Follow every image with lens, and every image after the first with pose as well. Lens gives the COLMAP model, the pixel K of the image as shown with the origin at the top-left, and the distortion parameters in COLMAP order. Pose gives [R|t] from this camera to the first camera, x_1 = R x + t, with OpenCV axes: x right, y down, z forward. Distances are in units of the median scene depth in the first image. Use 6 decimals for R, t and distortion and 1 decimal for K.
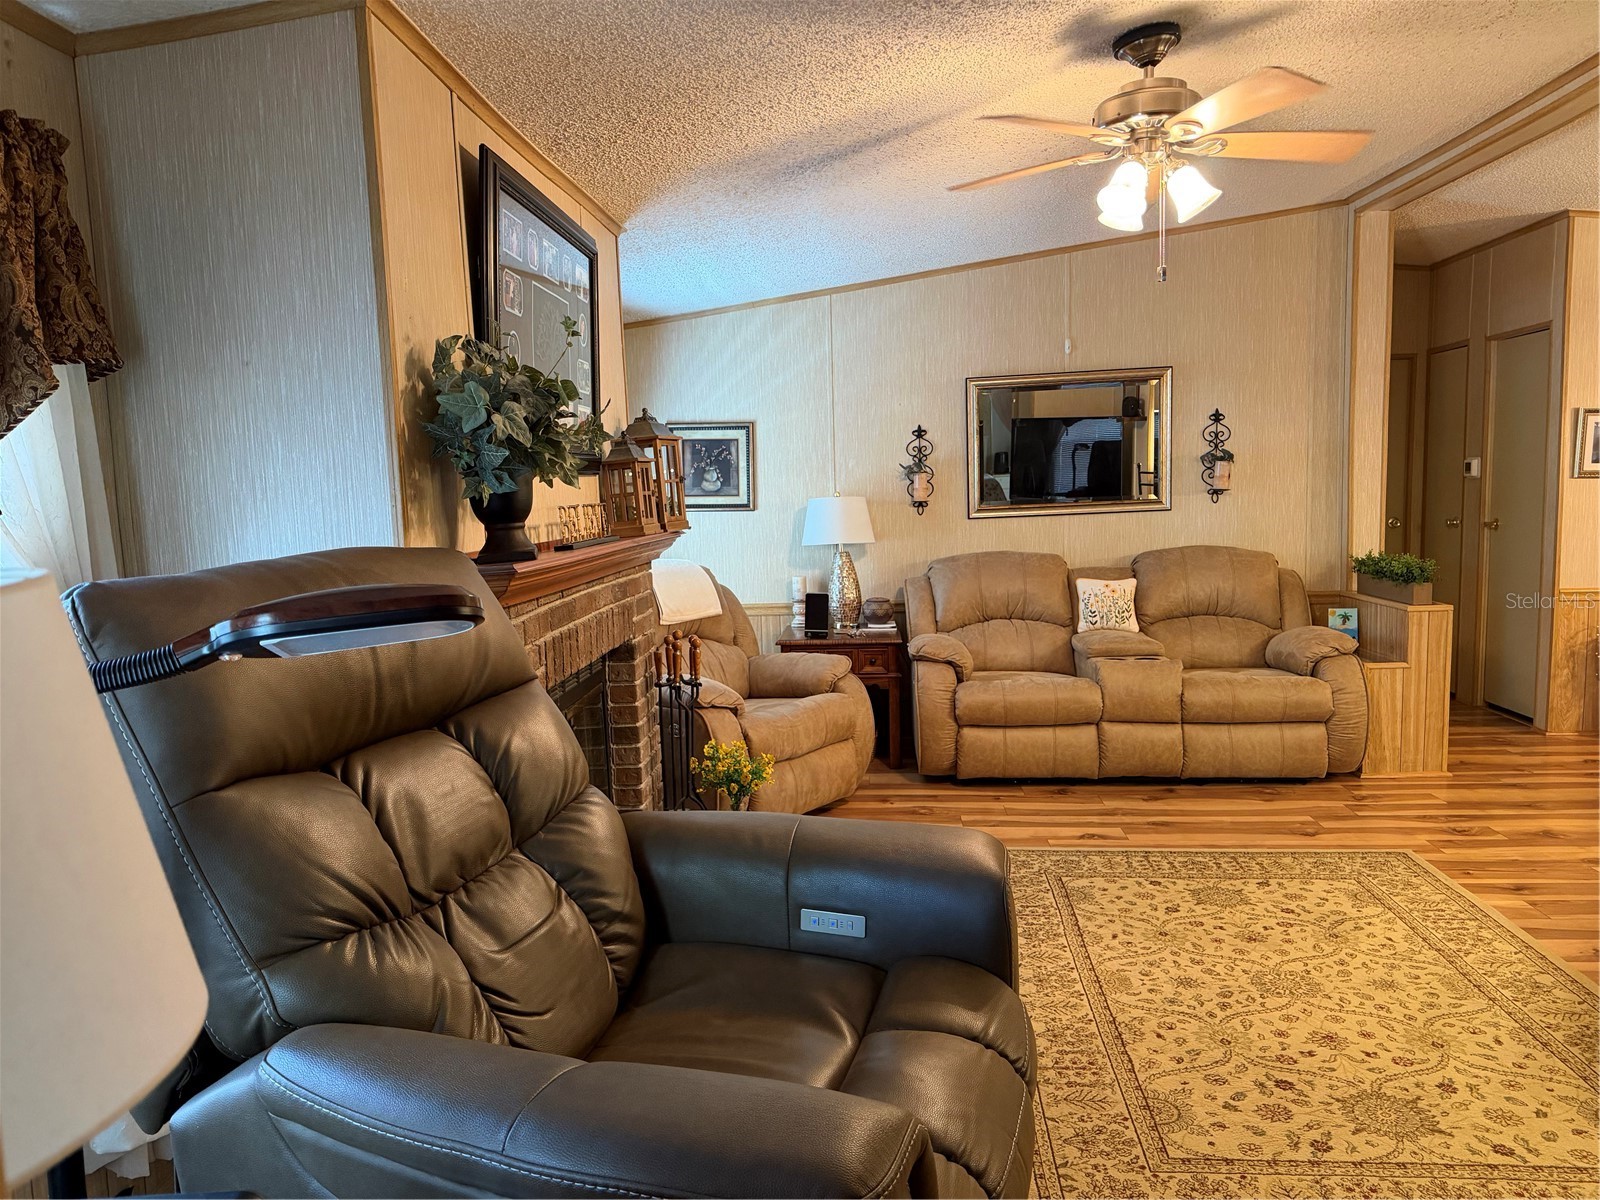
lens RADIAL K [[1128.8, 0, 793.2], [0, 1128.8, 595.1], [0, 0, 1]] dist [0.060717, -0.075893]
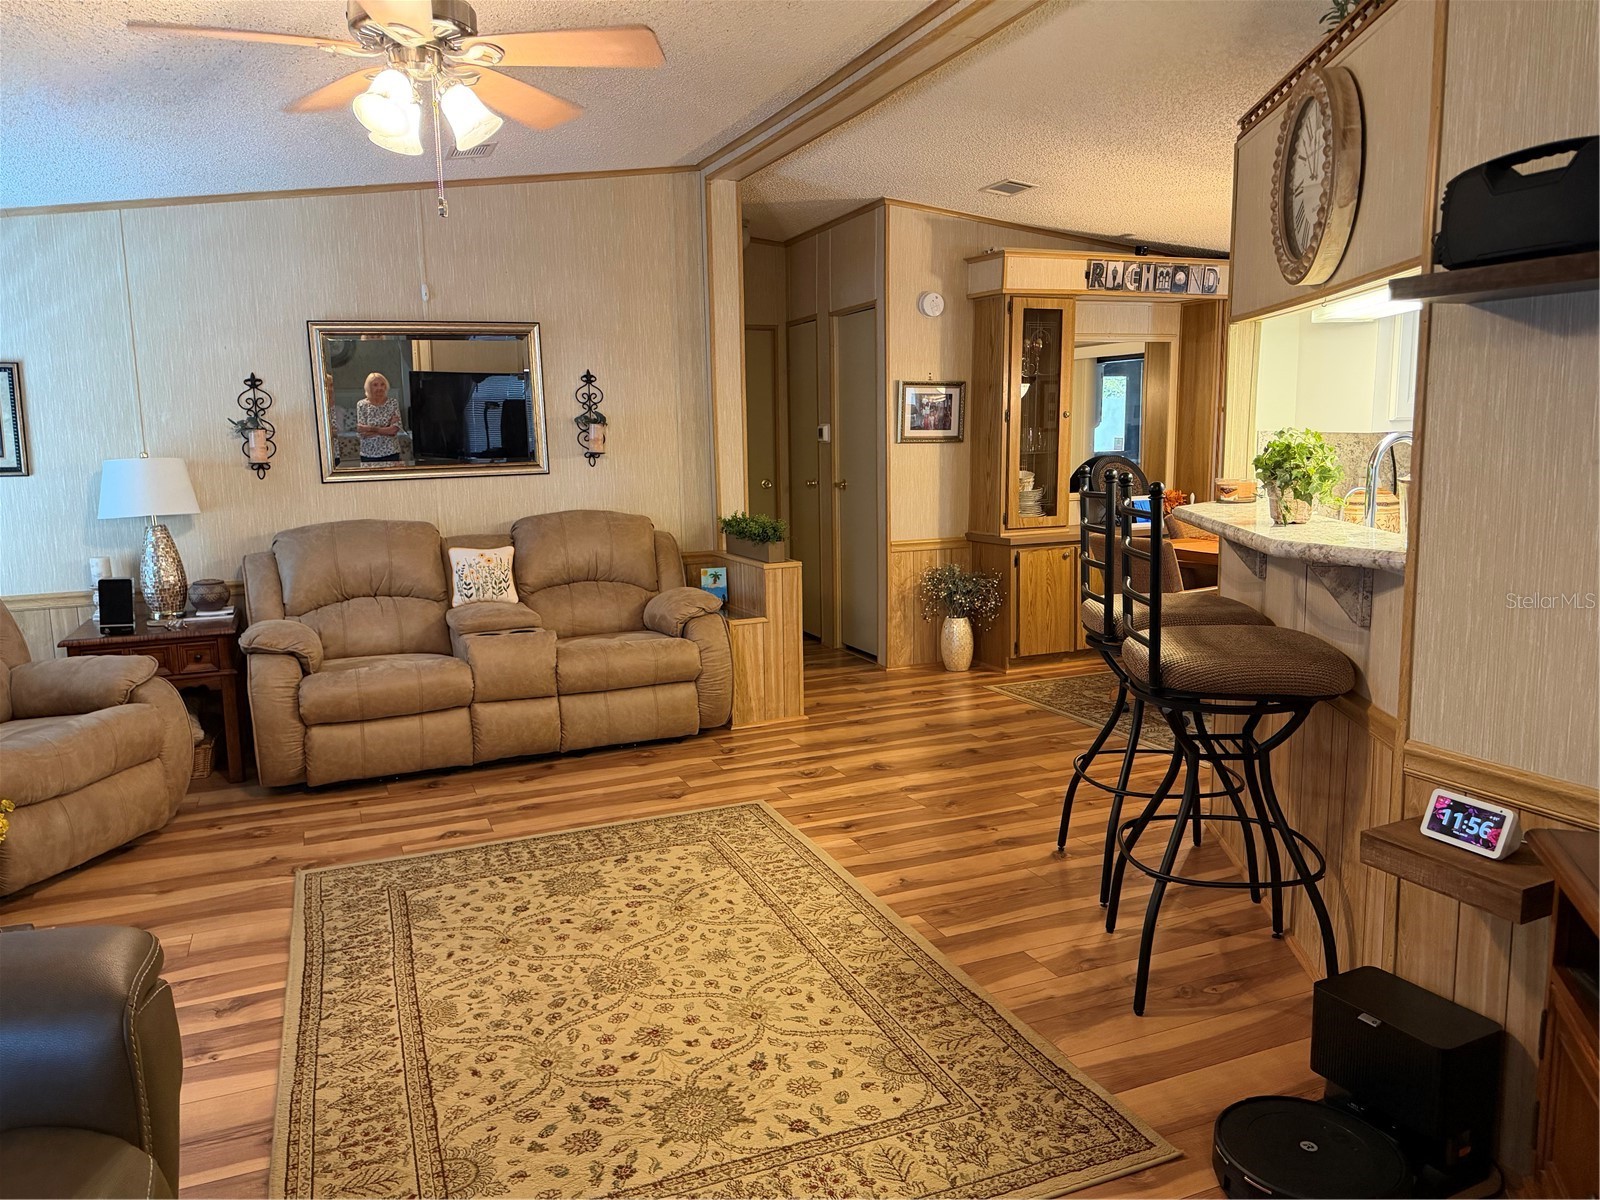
lens RADIAL K [[1128.8, 0, 790.8], [0, 1128.8, 594.6], [0, 0, 1]] dist [0.060717, -0.075893]
pose [[0.889683, -0.055832, 0.453153, 0.087612], [0.039897, 0.998205, 0.044657, -0.008201], [-0.454833, -0.021651, 0.890313, 0.059514]]
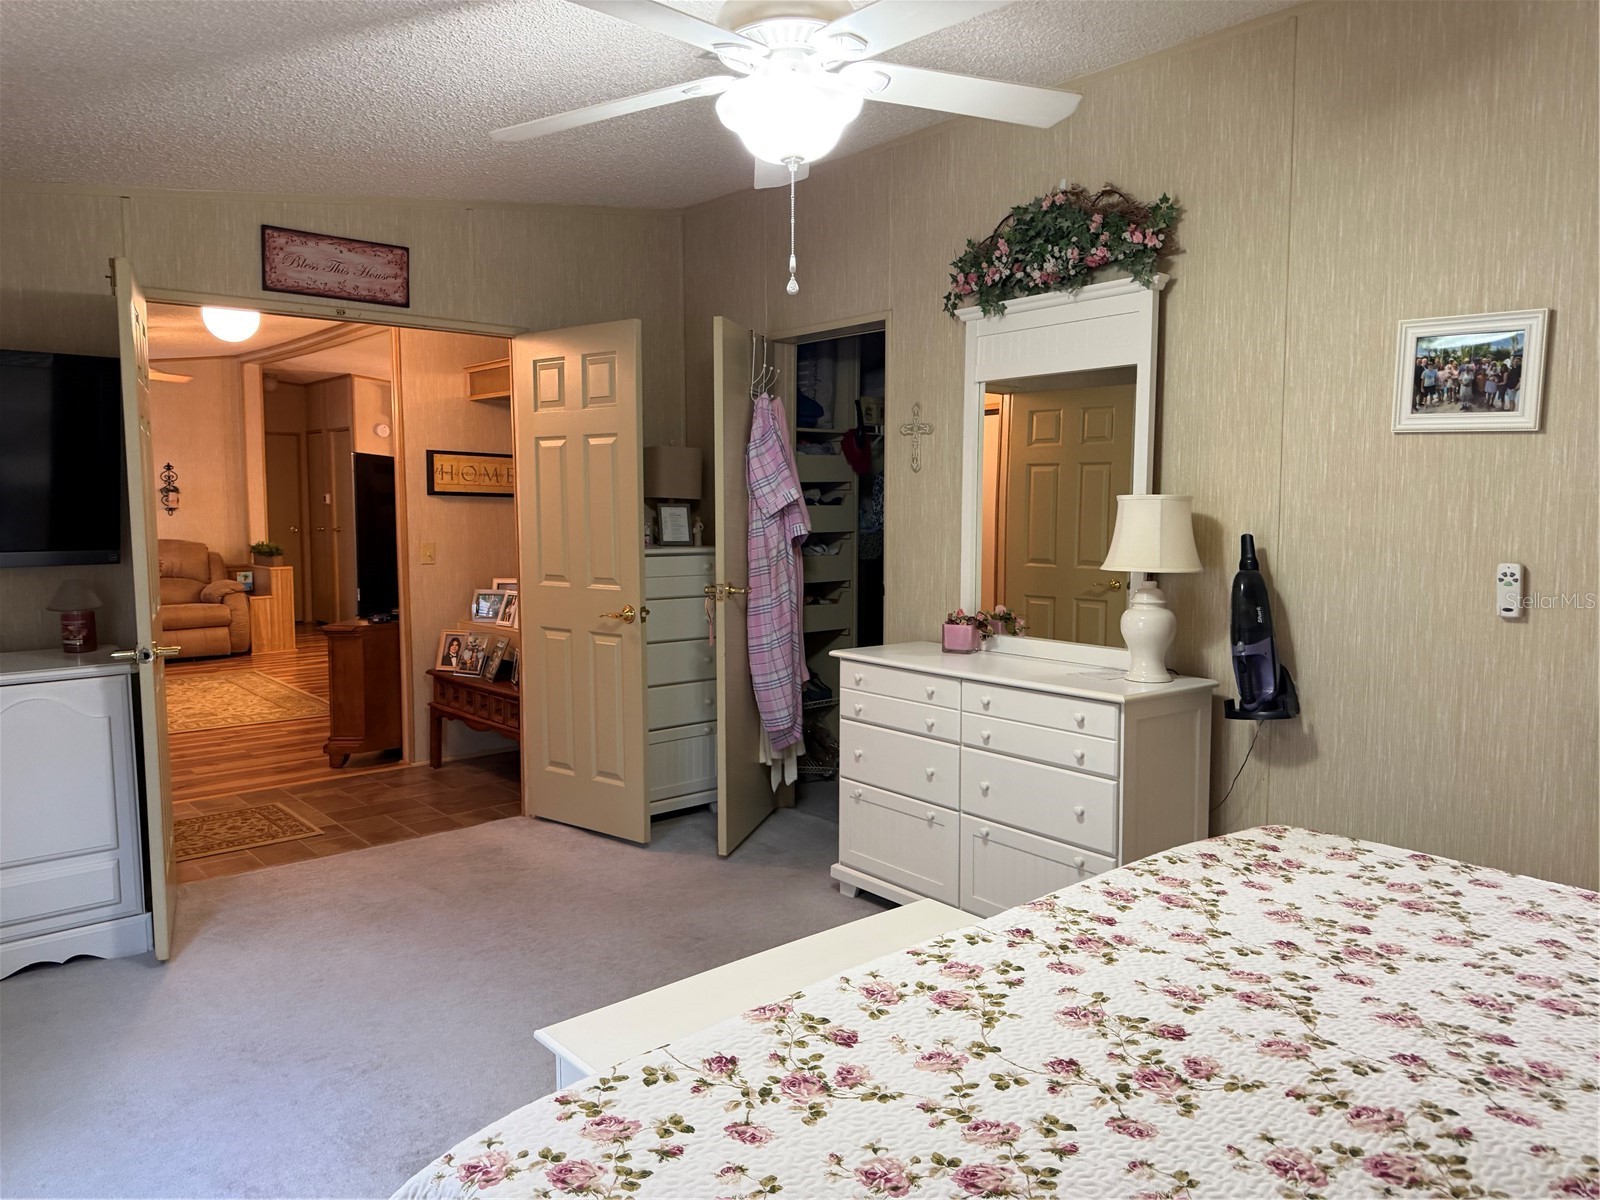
lens RADIAL K [[1128.8, 0, 767.7], [0, 1128.8, 576.9], [0, 0, 1]] dist [0.060717, -0.075893]
pose [[0.715213, -0.026400, 0.698408, -0.241681], [0.050462, 0.998629, -0.013928, 0.100853], [-0.697083, 0.045205, 0.715564, -1.067785]]
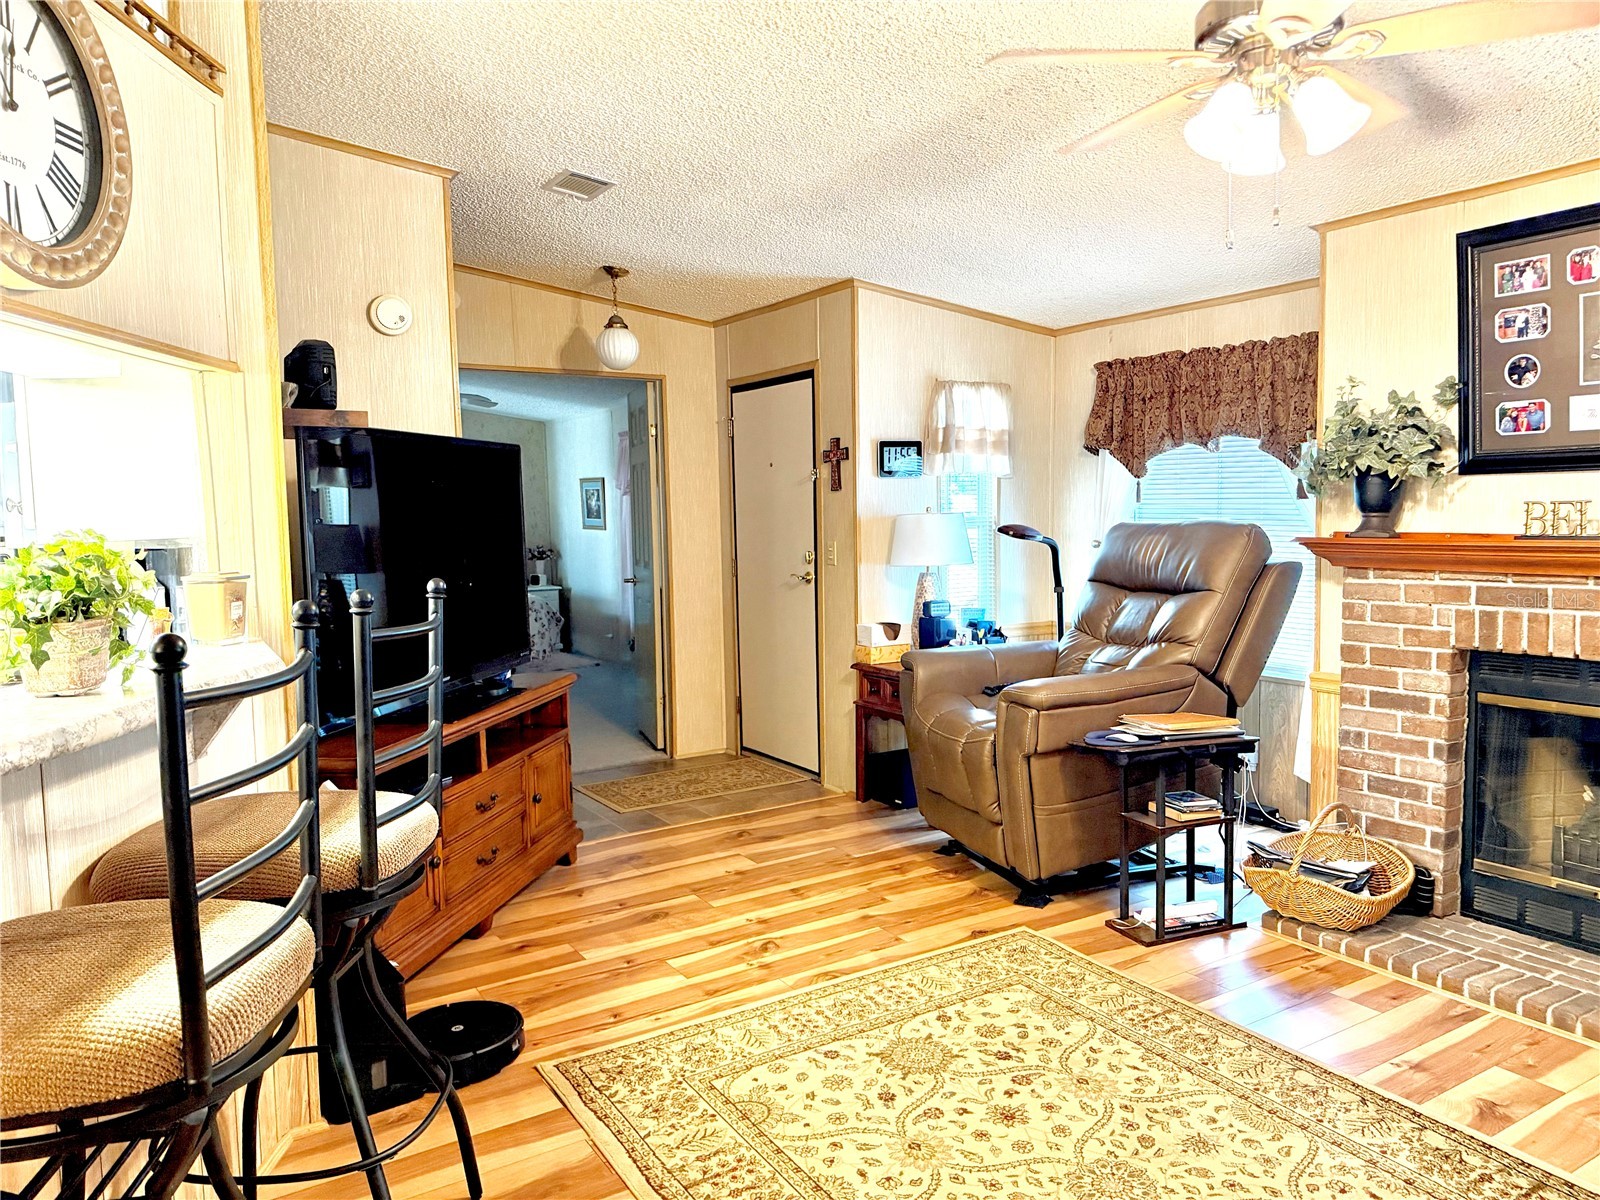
lens RADIAL K [[1128.8, 0, 804.8], [0, 1128.8, 595.8], [0, 0, 1]] dist [0.060717, -0.075893]
pose [[-0.803166, 0.091387, -0.588705, 0.601441], [-0.012213, 0.985431, 0.169635, -0.097123], [0.595630, 0.143435, -0.790349, 0.854767]]
